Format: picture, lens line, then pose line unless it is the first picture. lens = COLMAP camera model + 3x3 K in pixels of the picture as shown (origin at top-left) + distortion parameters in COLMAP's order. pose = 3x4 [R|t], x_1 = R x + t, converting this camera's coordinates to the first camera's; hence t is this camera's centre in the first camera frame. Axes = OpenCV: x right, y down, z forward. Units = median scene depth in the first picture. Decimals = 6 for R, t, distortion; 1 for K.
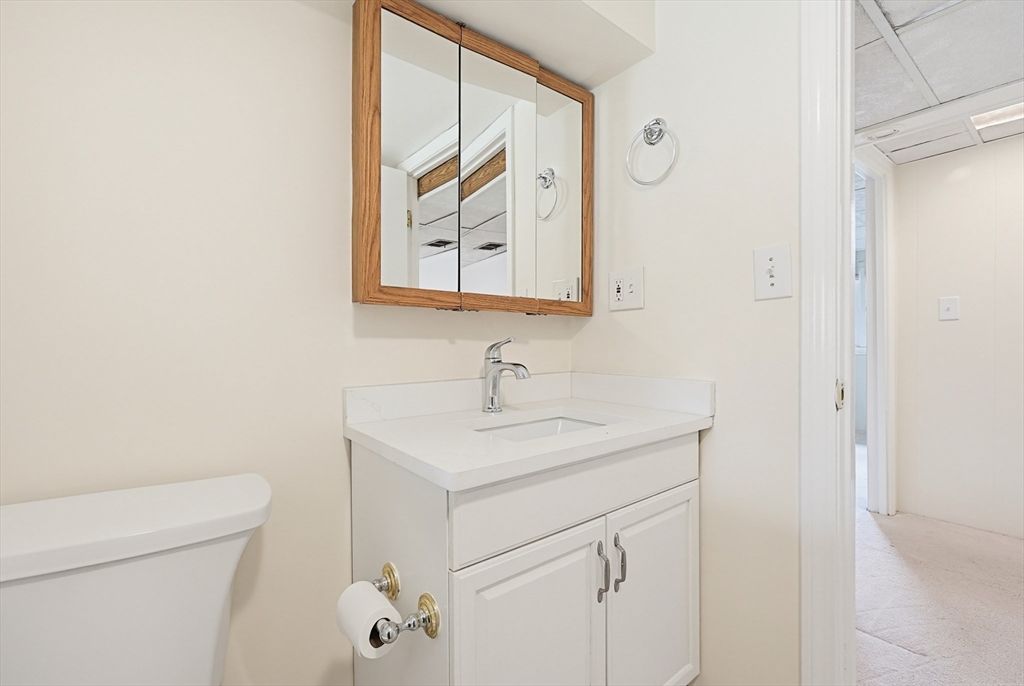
lens RADIAL K [[442.1, 0, 516.7], [0, 442.1, 340.6], [0, 0, 1]] dist [-0.000935, 0.000089]
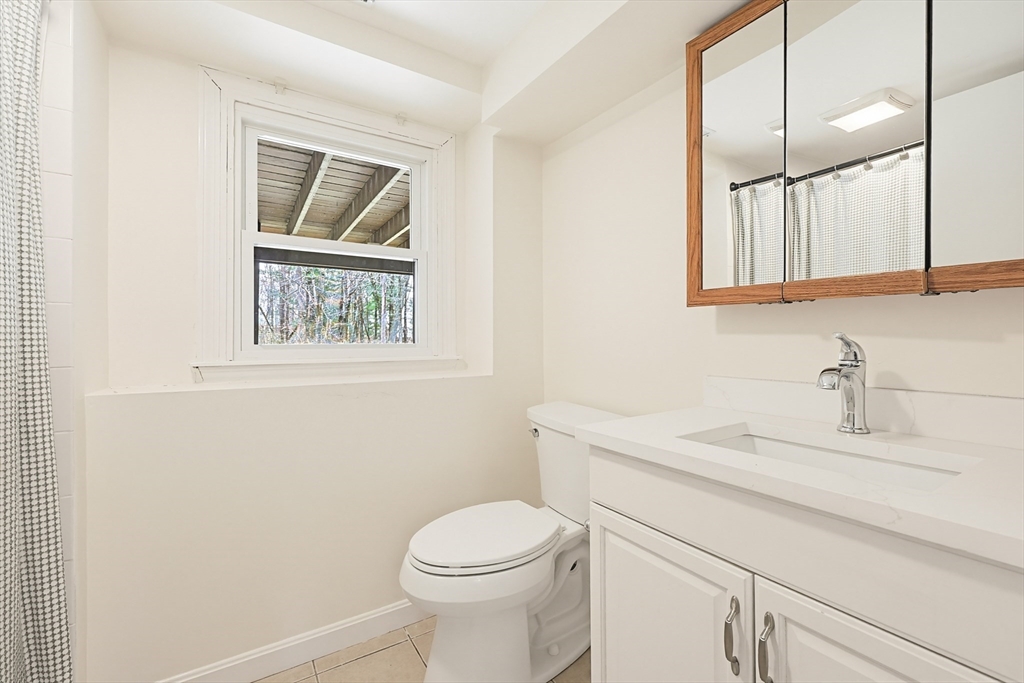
lens RADIAL K [[442.1, 0, 516.7], [0, 442.1, 339.1], [0, 0, 1]] dist [-0.000935, 0.000089]
pose [[-0.103940, 0.009562, -0.994538, 0.818858], [-0.001986, 0.999950, 0.009822, -0.003536], [0.994582, 0.002996, -0.103916, 0.574243]]
